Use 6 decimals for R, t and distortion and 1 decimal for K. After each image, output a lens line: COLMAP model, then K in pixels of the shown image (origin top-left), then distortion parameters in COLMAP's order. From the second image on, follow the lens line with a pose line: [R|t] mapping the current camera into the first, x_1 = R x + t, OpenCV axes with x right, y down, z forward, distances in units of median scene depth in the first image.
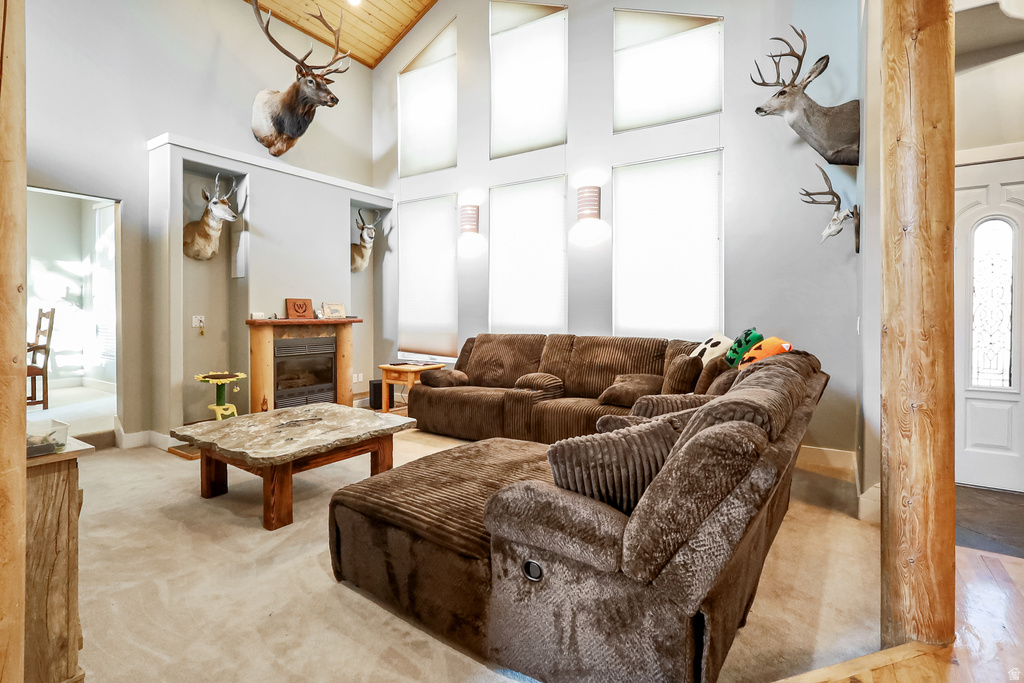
lens RADIAL K [[483.4, 0, 509.6], [0, 483.4, 315.8], [0, 0, 1]] dist [-0.003457, -0.000151]
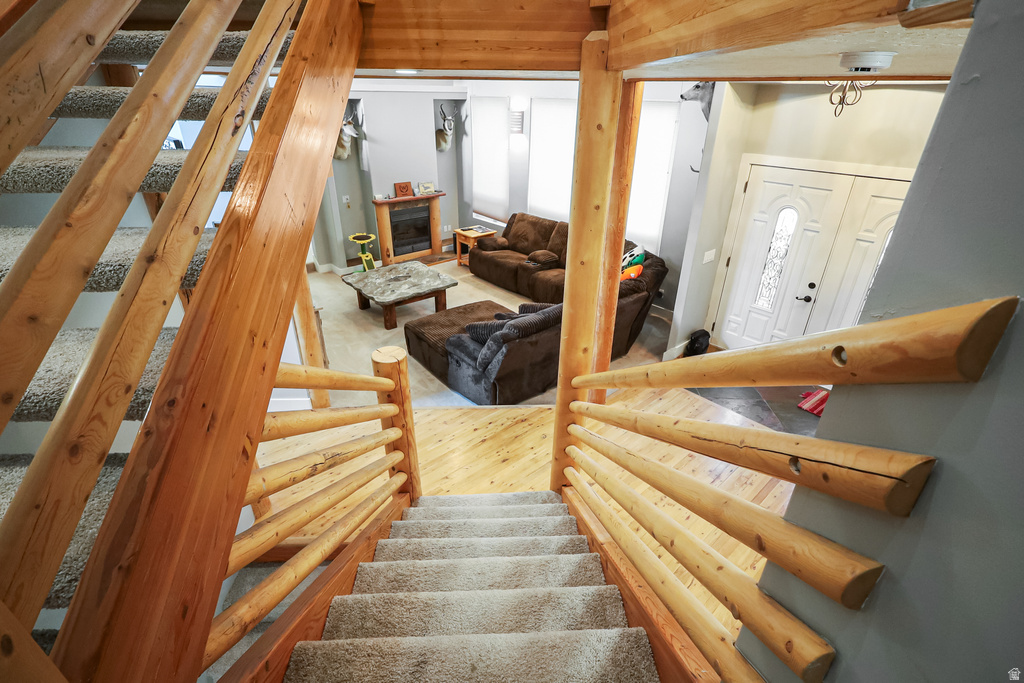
lens RADIAL K [[483.4, 0, 513.4], [0, 483.4, 335.3], [0, 0, 1]] dist [-0.003457, -0.000151]
pose [[0.964656, 0.130743, -0.228790, 0.448417], [-0.015594, 0.895035, 0.445724, -0.416446], [0.263051, -0.426402, 0.865439, -0.616864]]
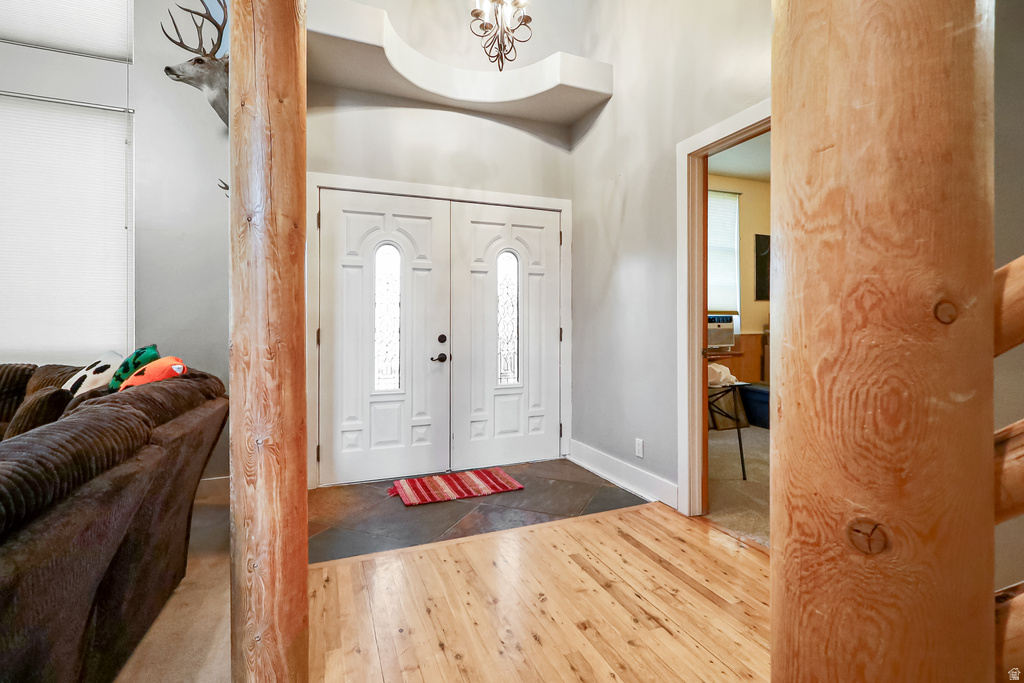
lens RADIAL K [[483.4, 0, 509.7], [0, 483.4, 323.4], [0, 0, 1]] dist [-0.003457, -0.000151]
pose [[0.569497, 0.001934, 0.821991, 0.180660], [0.006816, 0.999952, -0.007075, -0.000328], [-0.821965, 0.009632, 0.569456, 0.088172]]
